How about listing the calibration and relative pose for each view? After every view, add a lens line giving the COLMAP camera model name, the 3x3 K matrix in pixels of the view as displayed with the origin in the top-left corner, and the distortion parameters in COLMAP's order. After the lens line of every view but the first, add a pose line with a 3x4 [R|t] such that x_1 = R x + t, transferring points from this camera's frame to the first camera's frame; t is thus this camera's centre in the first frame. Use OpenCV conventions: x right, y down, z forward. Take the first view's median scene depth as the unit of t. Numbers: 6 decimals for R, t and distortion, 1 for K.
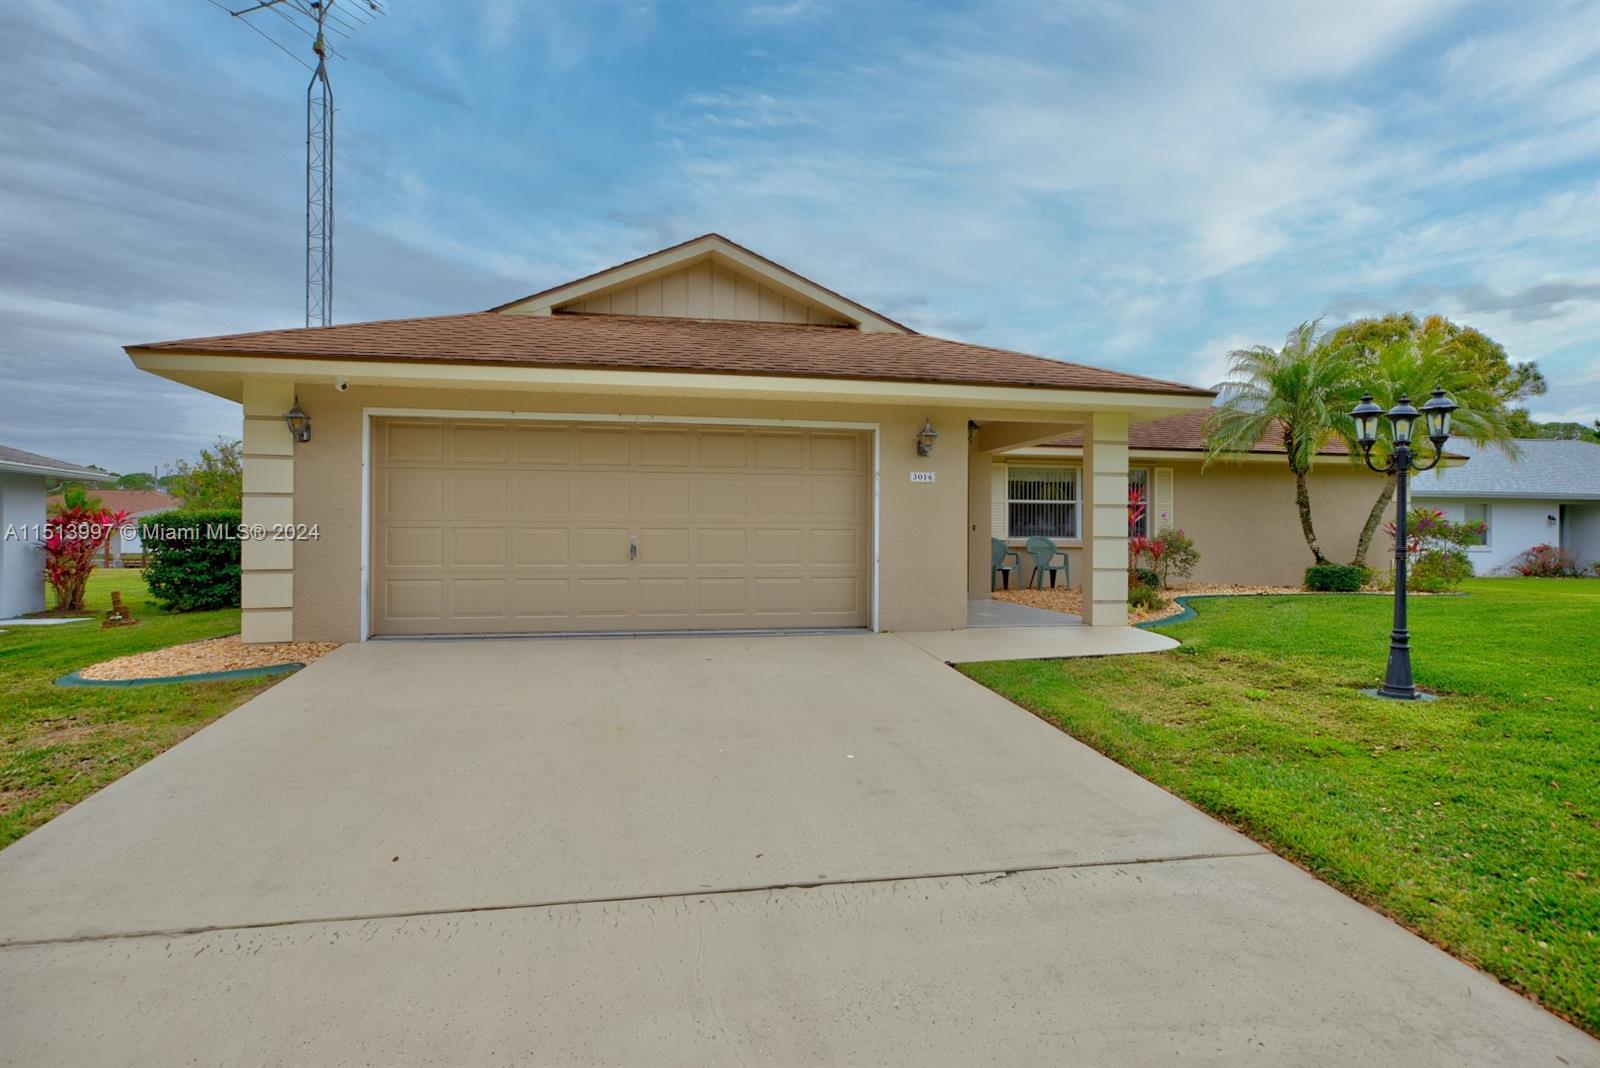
lens RADIAL K [[885.6, 0, 803.9], [0, 885.6, 528.8], [0, 0, 1]] dist [-0.013874, 0.000892]
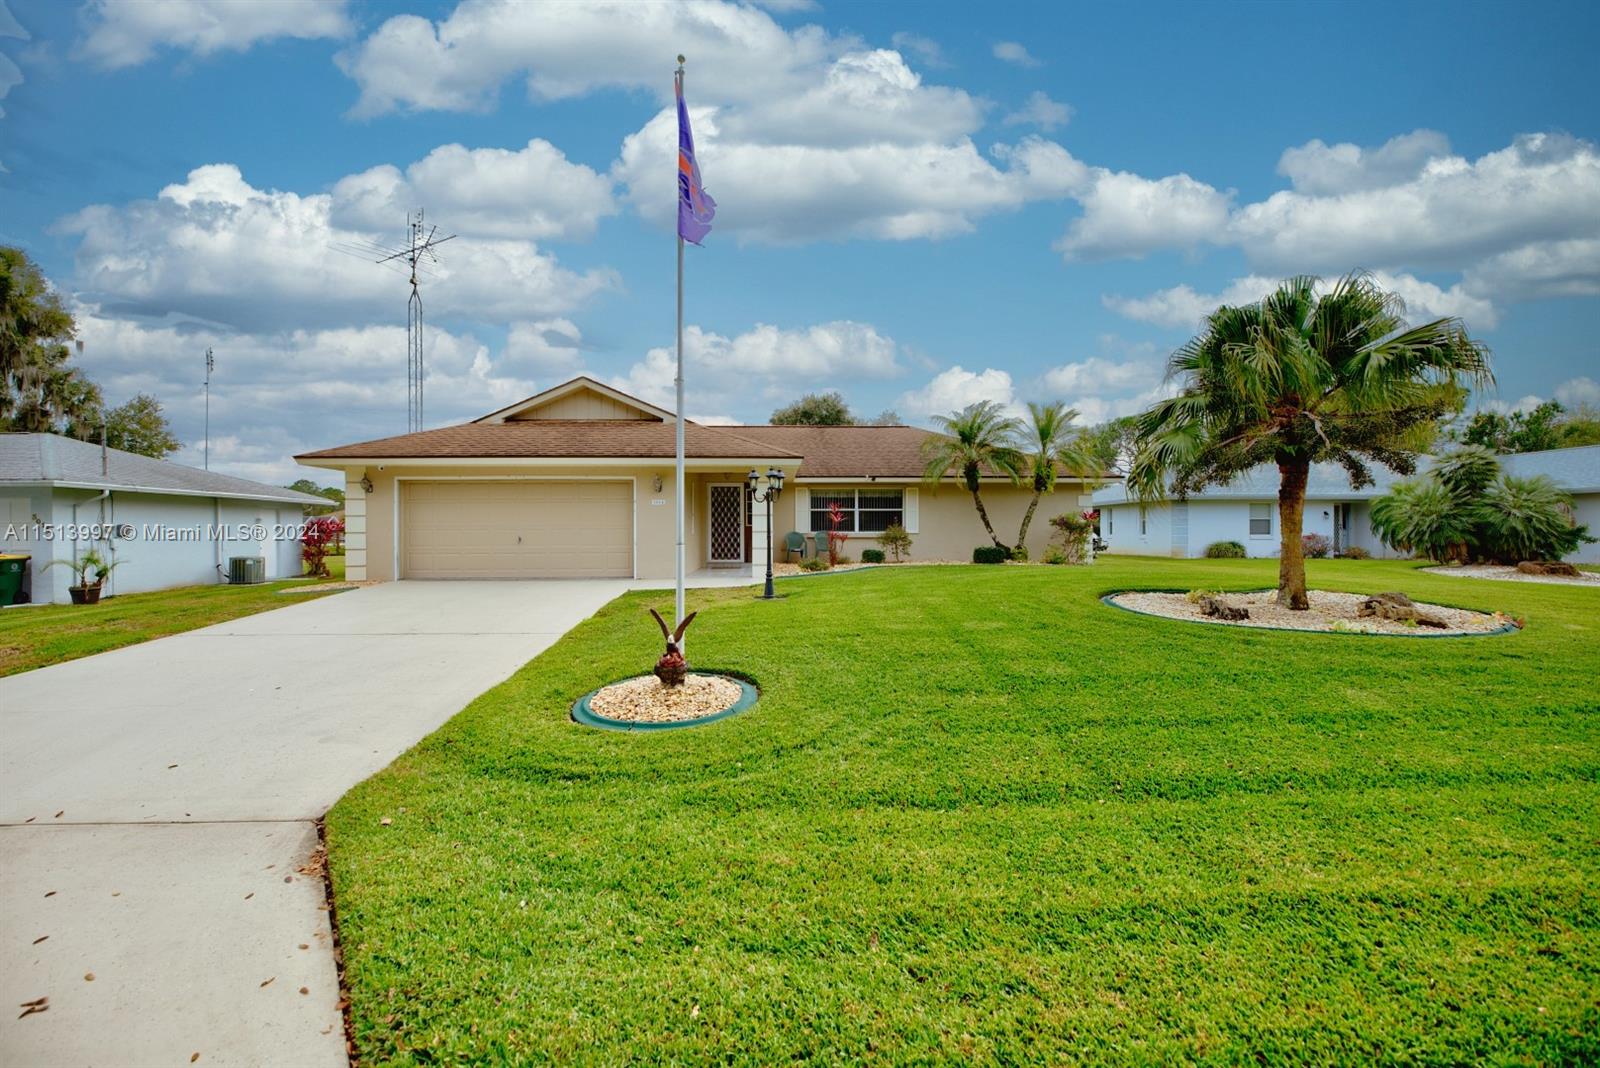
lens RADIAL K [[727.4, 0, 800.9], [0, 727.4, 529.6], [0, 0, 1]] dist [-0.003443, 0.000710]
pose [[0.985282, -0.008564, -0.170721, 0.614892], [0.009501, 0.999944, 0.004675, -0.000879], [0.170671, -0.006228, 0.985308, -0.474777]]
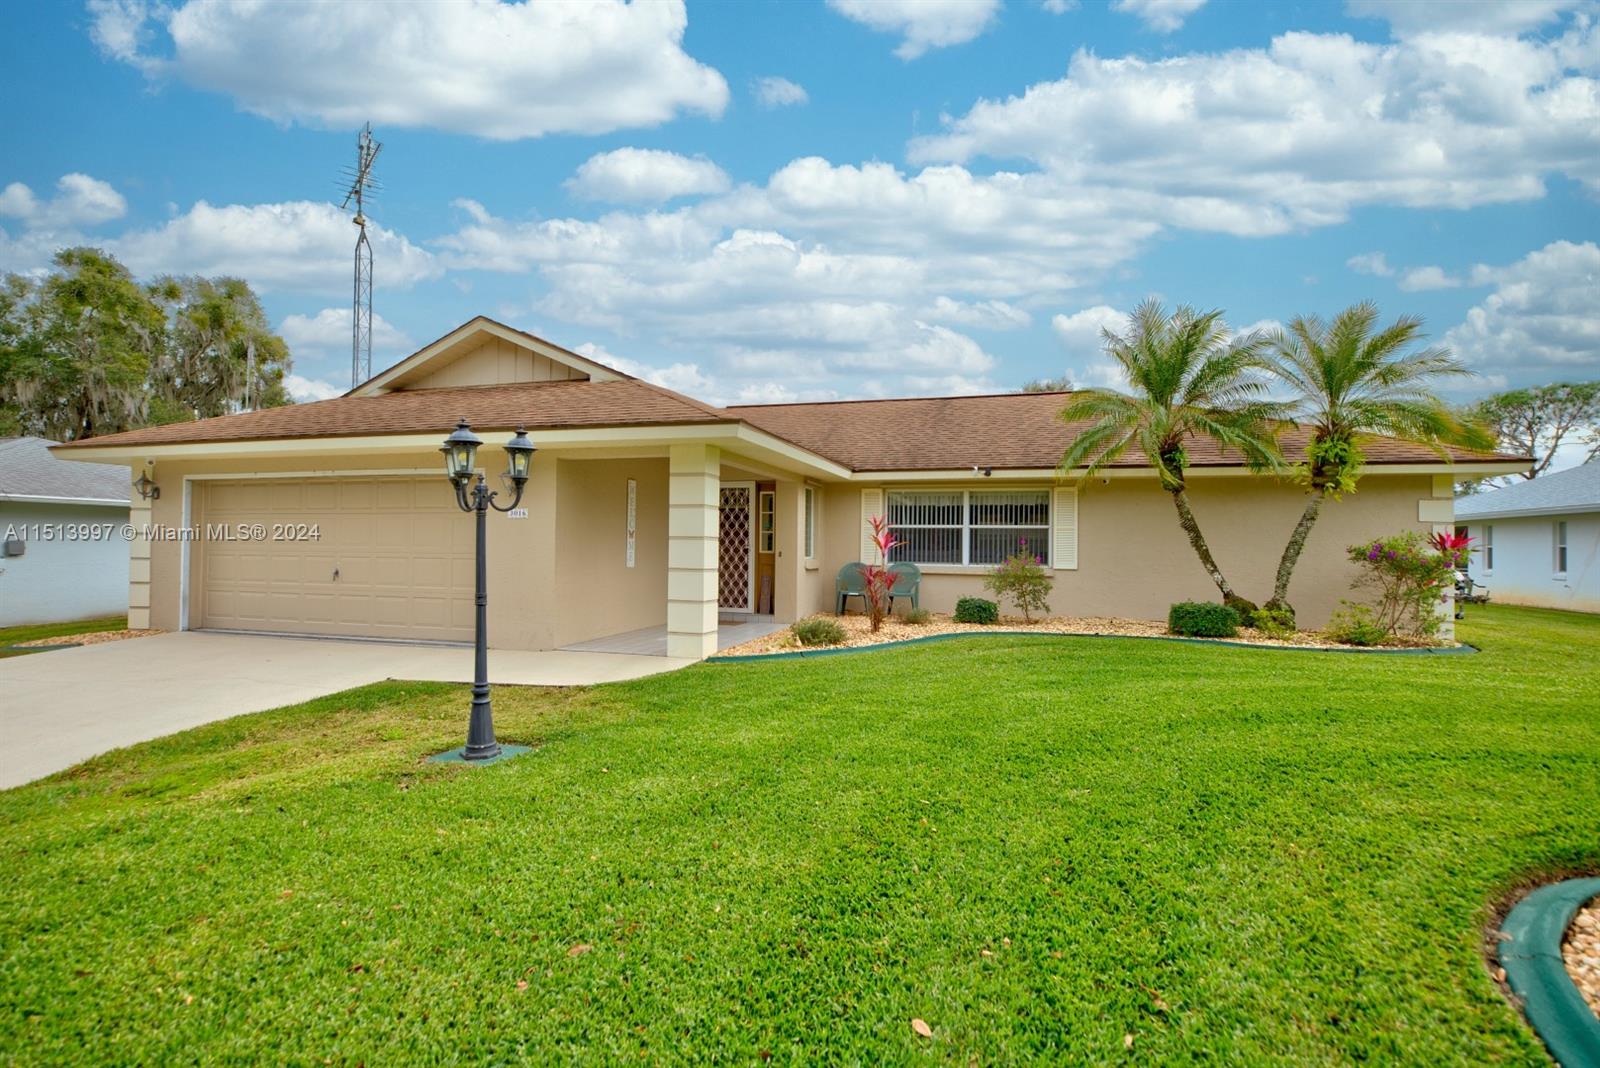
lens RADIAL K [[770.2, 0, 799.3], [0, 770.2, 534.9], [0, 0, 1]] dist [-0.003667, 0.000141]
pose [[0.880868, -0.003749, -0.473347, 0.766775], [-0.001365, 0.999944, -0.010461, -0.017314], [0.473360, 0.009861, 0.880814, 0.257692]]
